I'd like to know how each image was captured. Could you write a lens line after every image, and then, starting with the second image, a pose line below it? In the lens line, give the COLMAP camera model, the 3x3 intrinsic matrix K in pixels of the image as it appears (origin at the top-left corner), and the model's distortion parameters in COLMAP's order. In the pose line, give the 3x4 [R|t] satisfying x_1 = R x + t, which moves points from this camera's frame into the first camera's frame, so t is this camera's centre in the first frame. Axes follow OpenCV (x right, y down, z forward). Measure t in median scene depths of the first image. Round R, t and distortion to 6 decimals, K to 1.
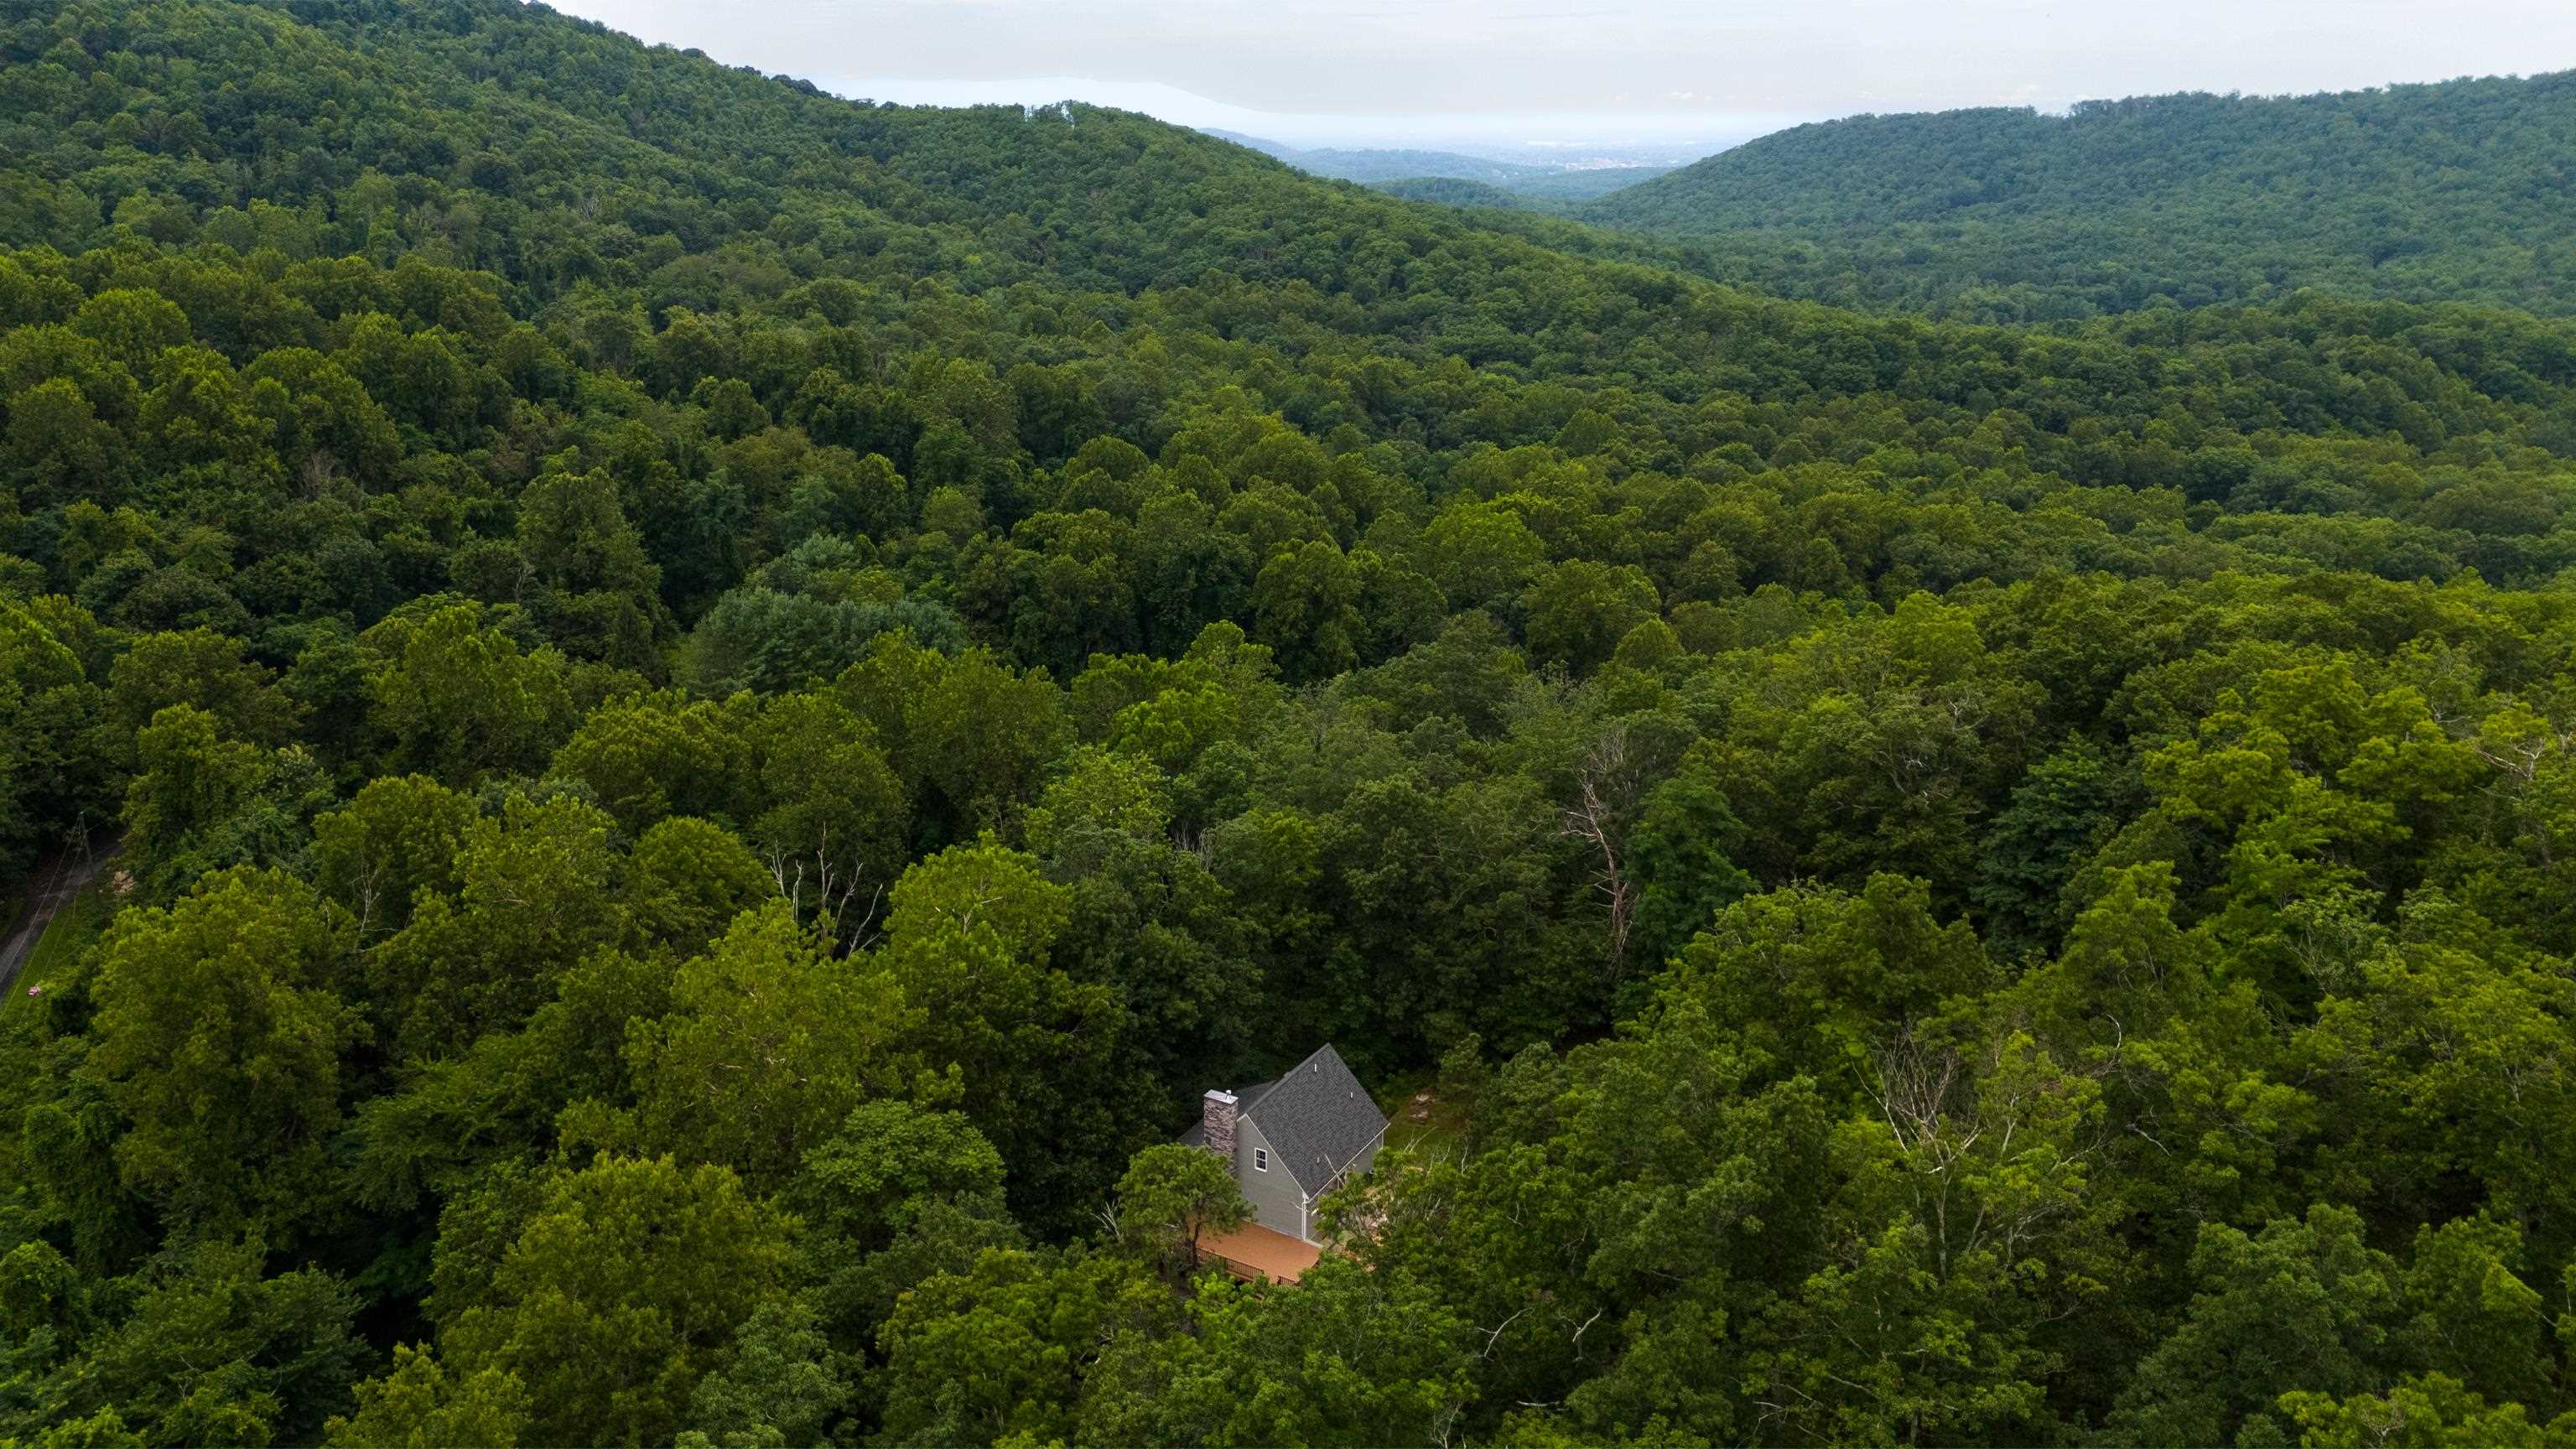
lens RADIAL K [[1897.1, 0, 1288.0], [0, 1897.1, 724.5], [0, 0, 1]] dist [0.082989, -0.082347]
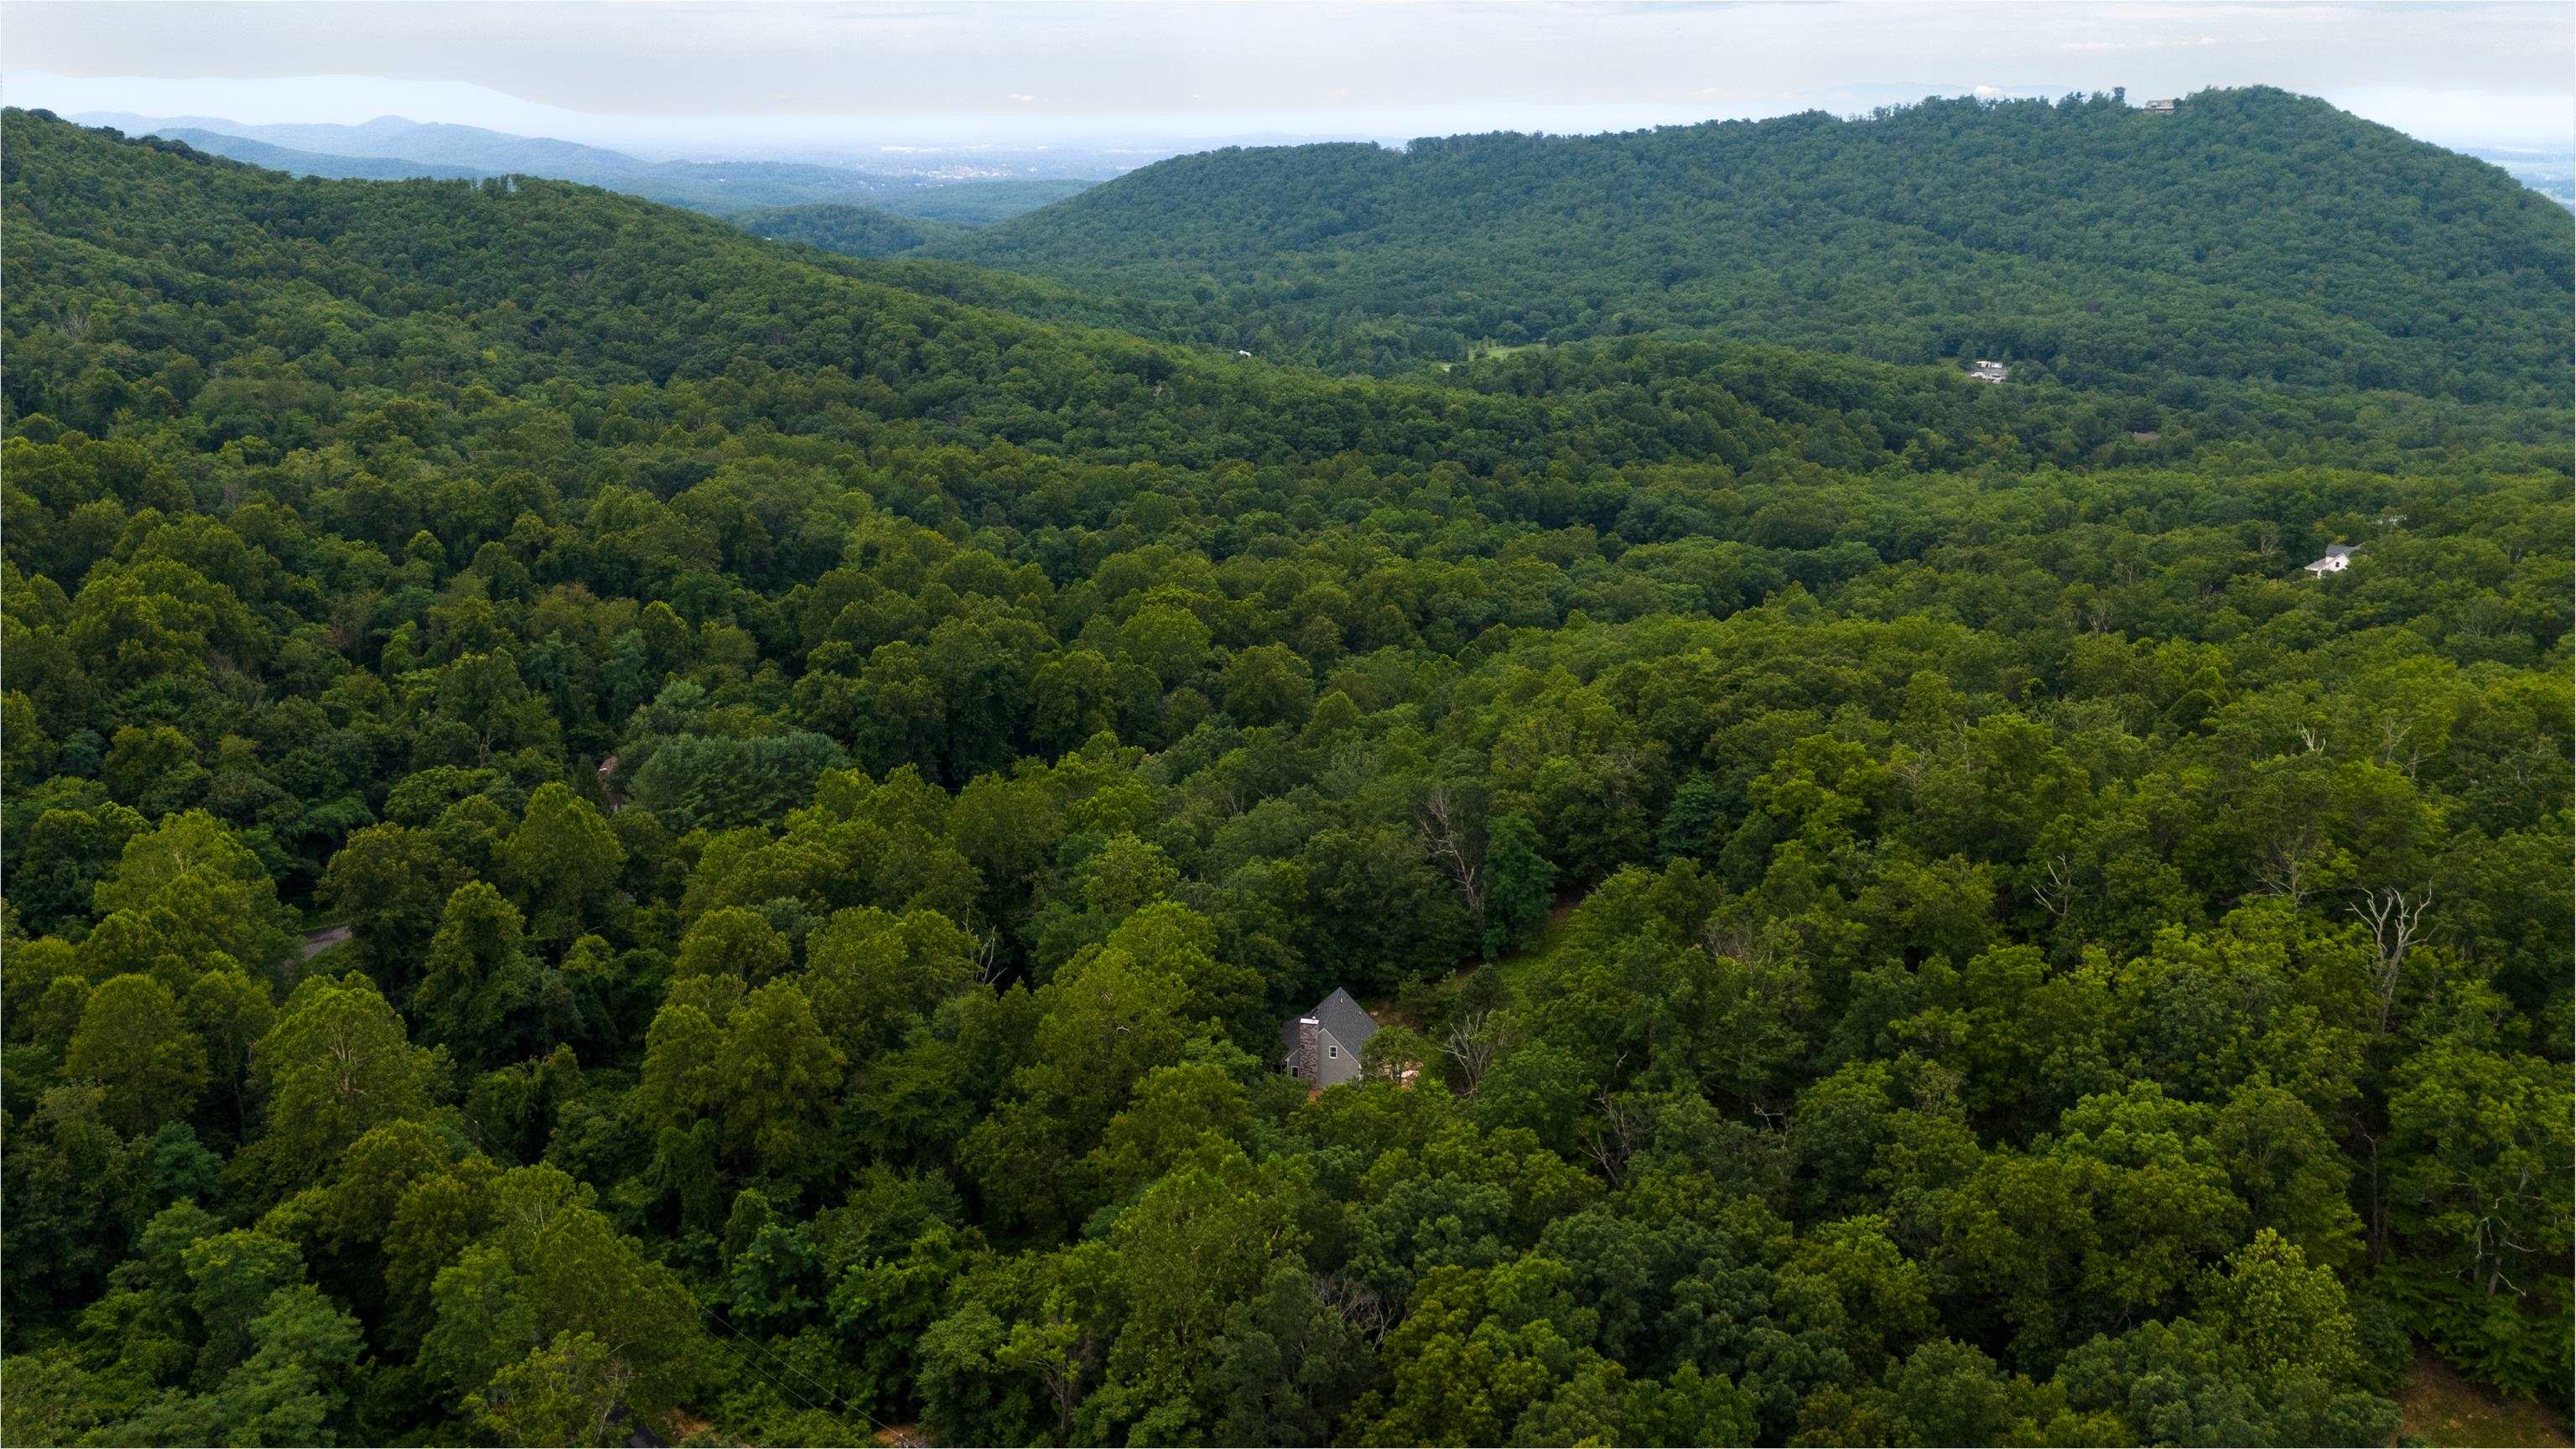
lens RADIAL K [[1897.1, 0, 1288.0], [0, 1897.1, 724.5], [0, 0, 1]] dist [0.082989, -0.082347]
pose [[0.948273, -0.101525, 0.300785, -0.096129], [0.101673, 0.994702, 0.015202, -0.019529], [-0.300735, 0.016166, 0.953571, -0.122487]]
